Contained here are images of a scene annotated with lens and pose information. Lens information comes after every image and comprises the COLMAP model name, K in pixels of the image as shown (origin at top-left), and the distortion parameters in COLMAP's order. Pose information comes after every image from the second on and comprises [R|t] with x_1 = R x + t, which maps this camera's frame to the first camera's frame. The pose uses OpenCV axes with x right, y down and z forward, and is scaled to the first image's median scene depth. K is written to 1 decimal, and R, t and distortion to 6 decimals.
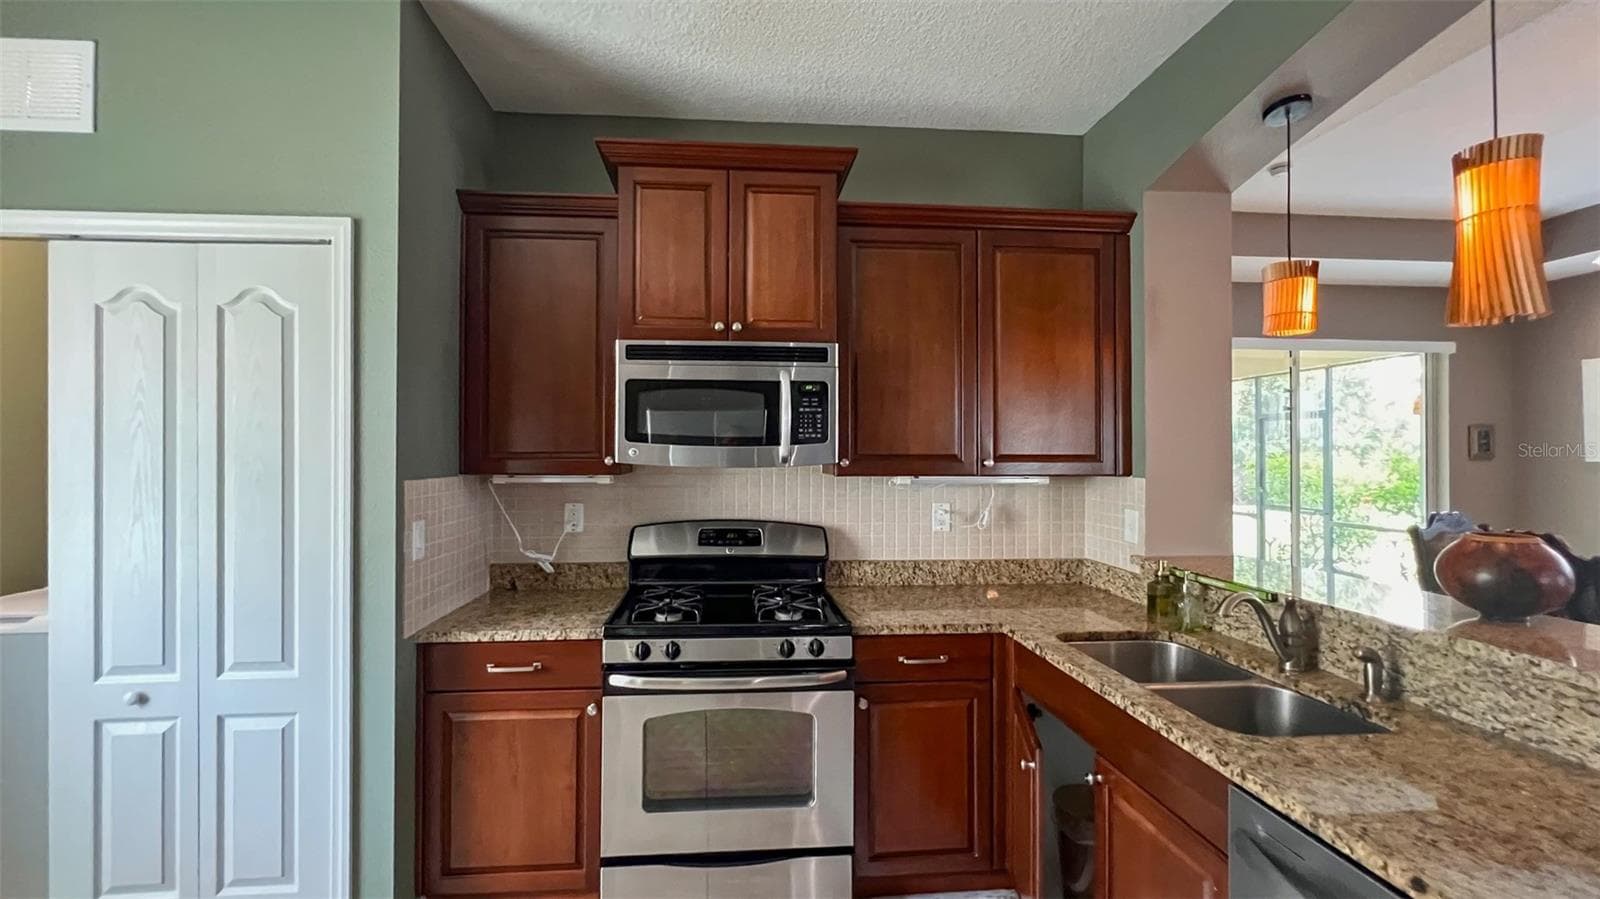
lens RADIAL K [[651.5, 0, 790.0], [0, 651.5, 451.4], [0, 0, 1]] dist [-0.001210, -0.000136]
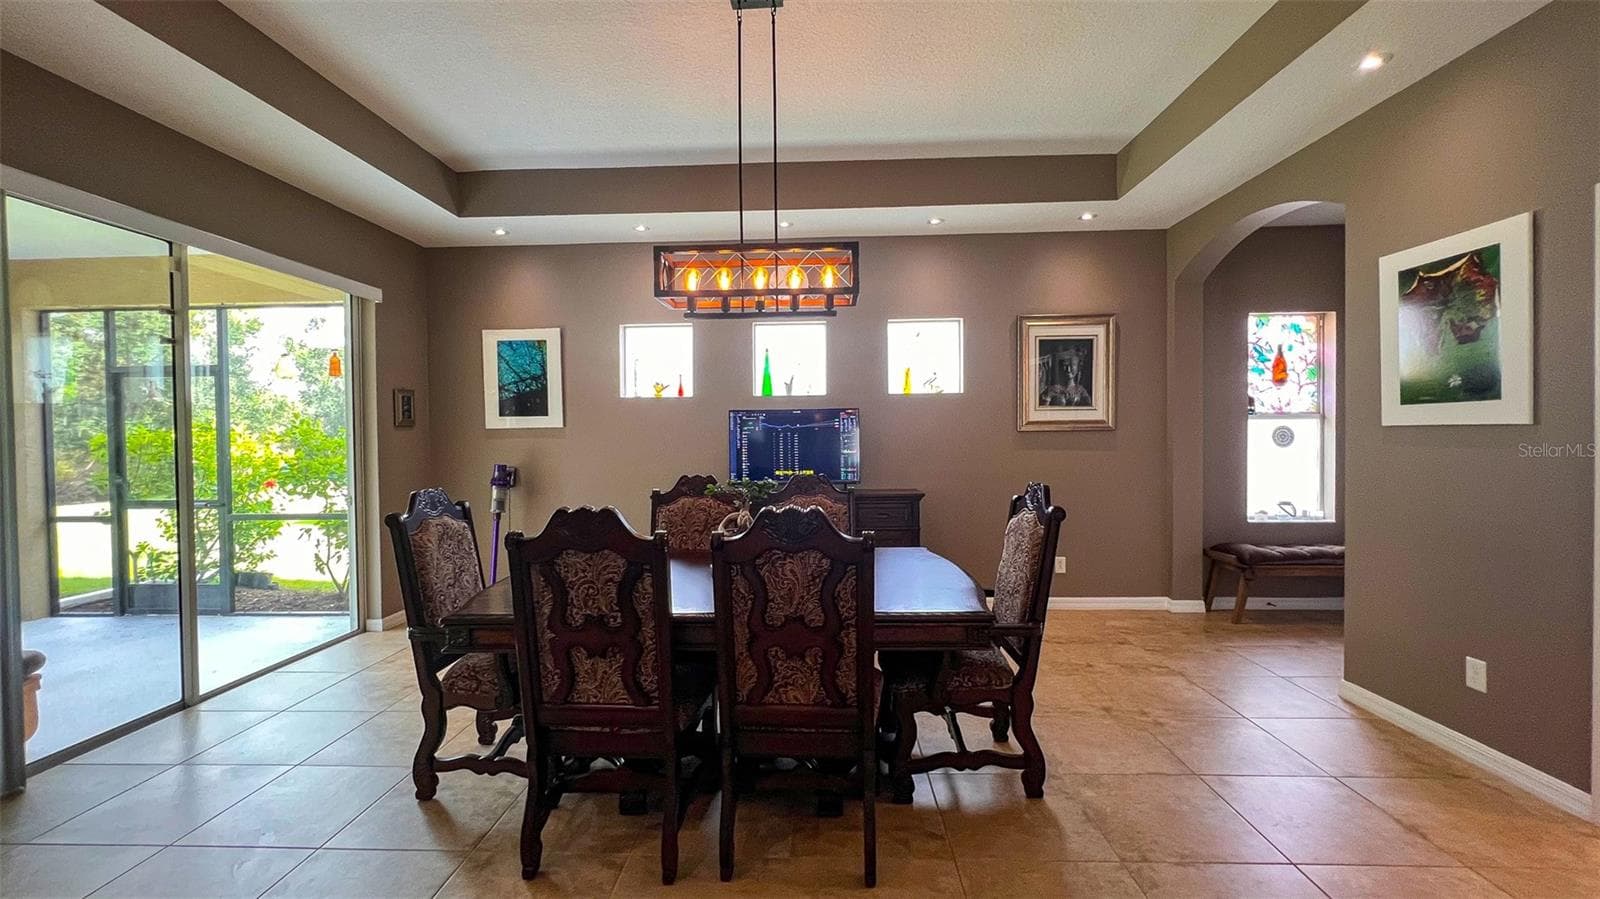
lens RADIAL K [[640.0, 0, 795.3], [0, 640.0, 444.6], [0, 0, 1]] dist [-0.000801, -0.000174]
pose [[0.127901, -0.017262, 0.991637, 0.543480], [0.005685, 0.999845, 0.016672, 0.054180], [-0.991771, 0.003505, 0.127979, 0.757584]]
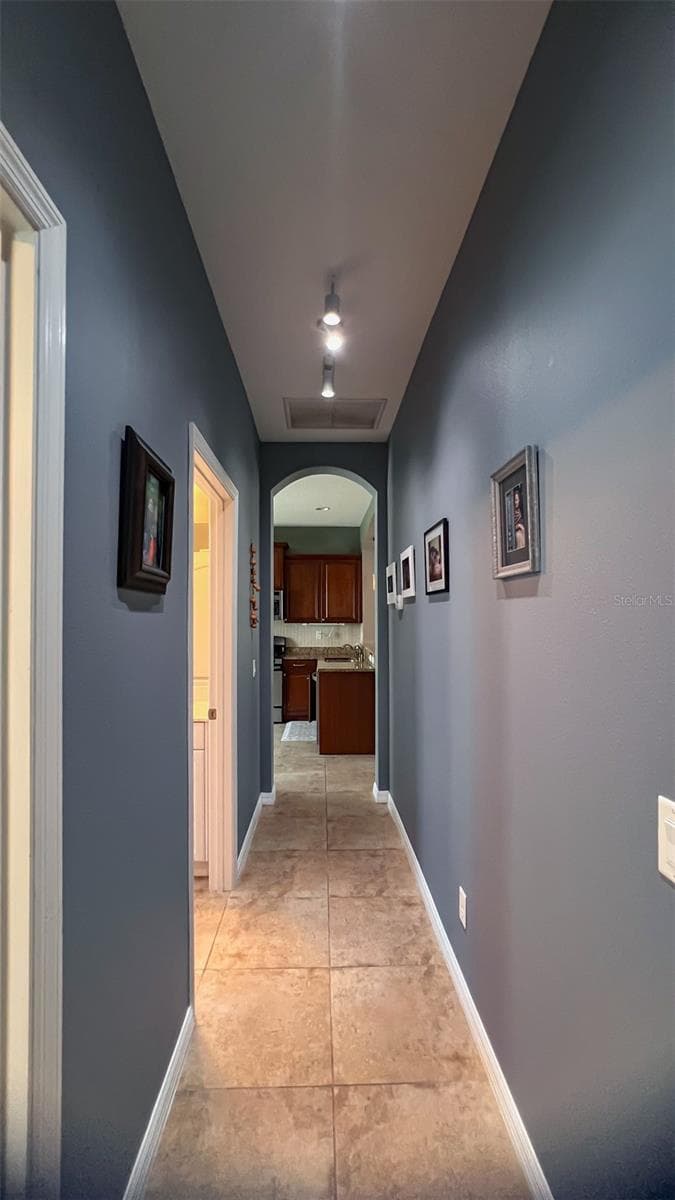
lens RADIAL K [[488.6, 0, 337.5], [0, 488.6, 600.0], [0, 0, 1]] dist [-0.001210, -0.000136]
pose [[0.998759, -0.008388, -0.049094, 0.511729], [0.006748, 0.999417, -0.033468, -0.000799], [0.049346, 0.033095, 0.998233, -1.843812]]
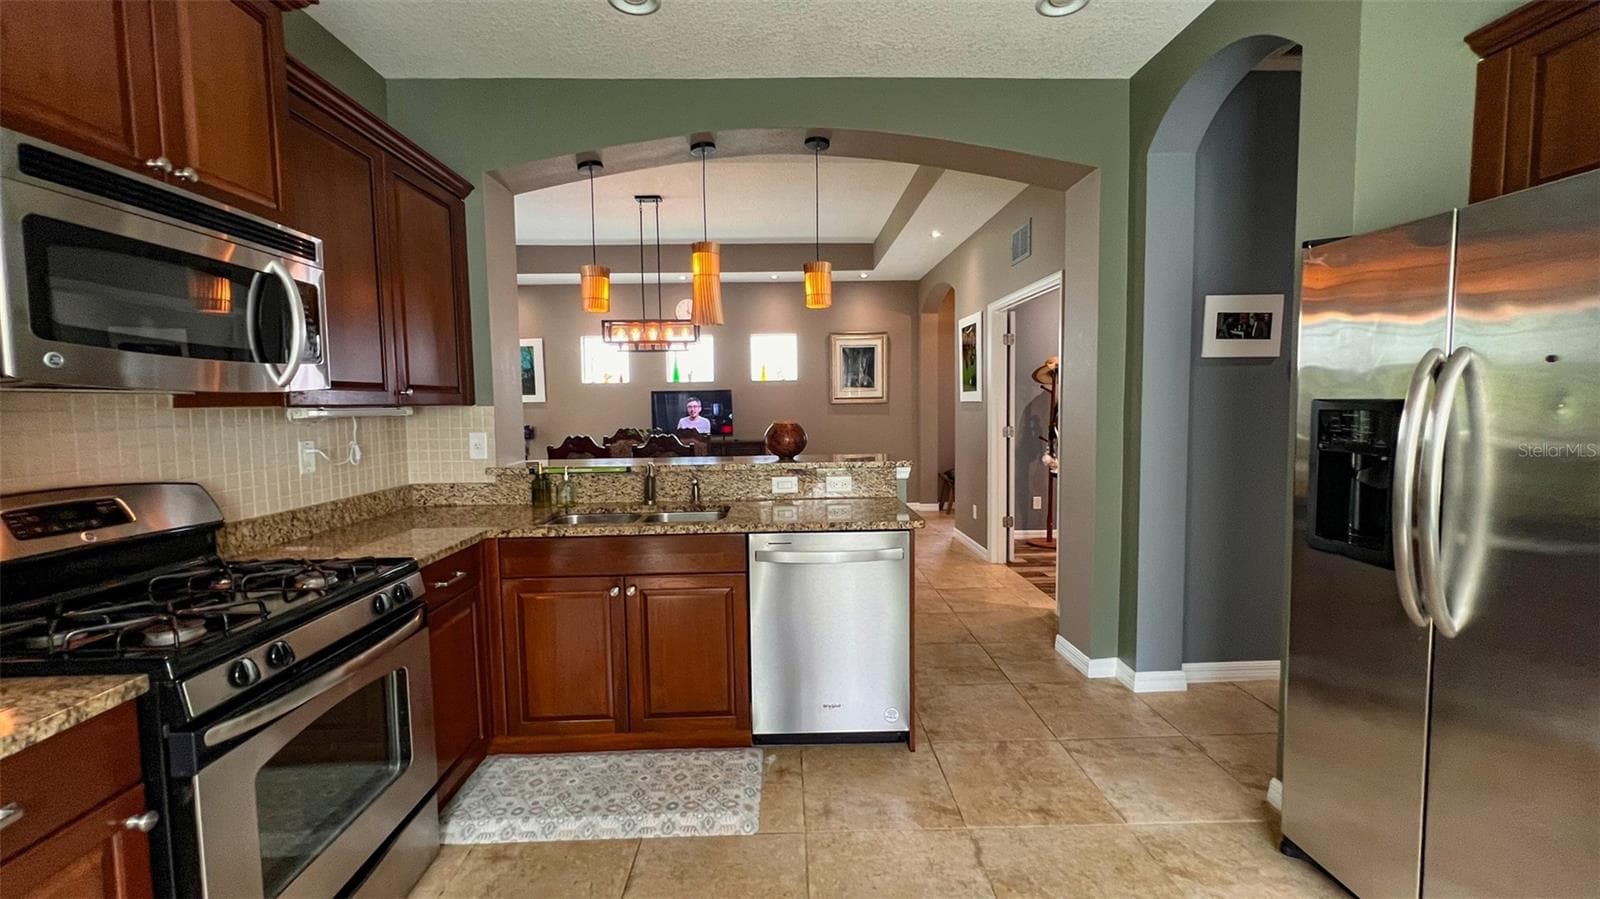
lens RADIAL K [[640.0, 0, 795.3], [0, 640.0, 444.6], [0, 0, 1]] dist [-0.000801, -0.000174]
pose [[0.057655, -0.068996, 0.995950, -0.629939], [0.009288, 0.997603, 0.068573, 0.034954], [-0.998293, 0.005297, 0.058158, 0.329263]]
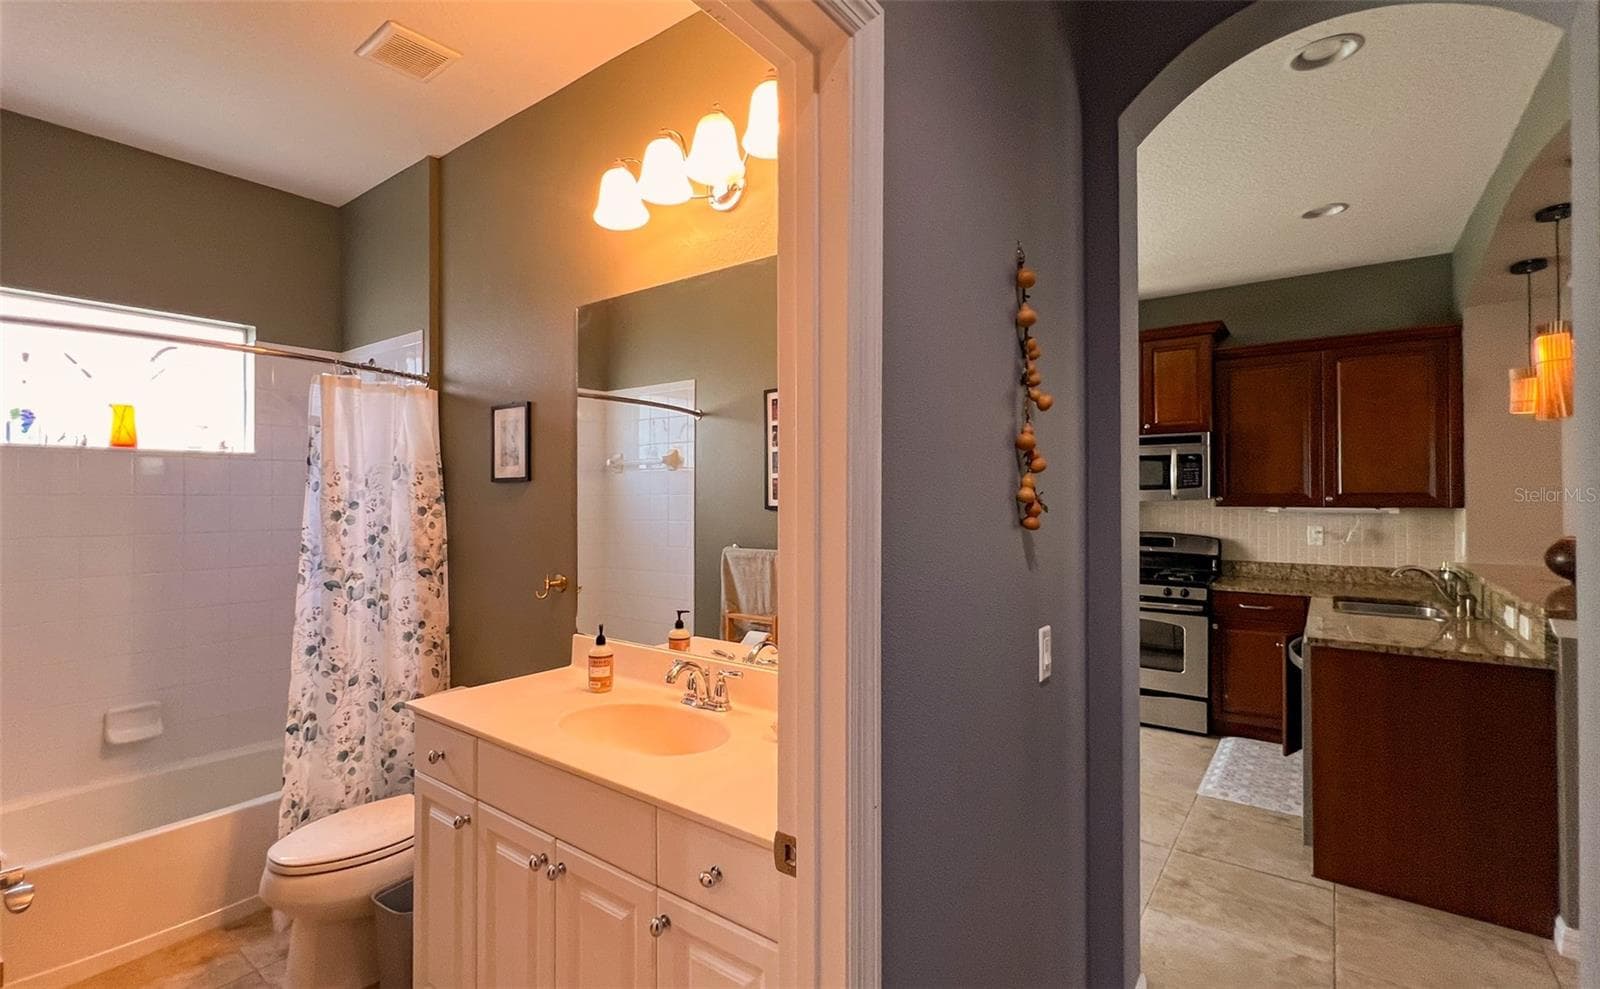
lens RADIAL K [[713.0, 0, 767.5], [0, 713.0, 492.0], [0, 0, 1]] dist [0.004643, 0.000194]
pose [[0.731779, -0.008918, -0.681484, 0.467945], [0.008198, 0.999957, -0.004282, -0.001906], [0.681493, -0.002453, 0.731820, -1.132526]]
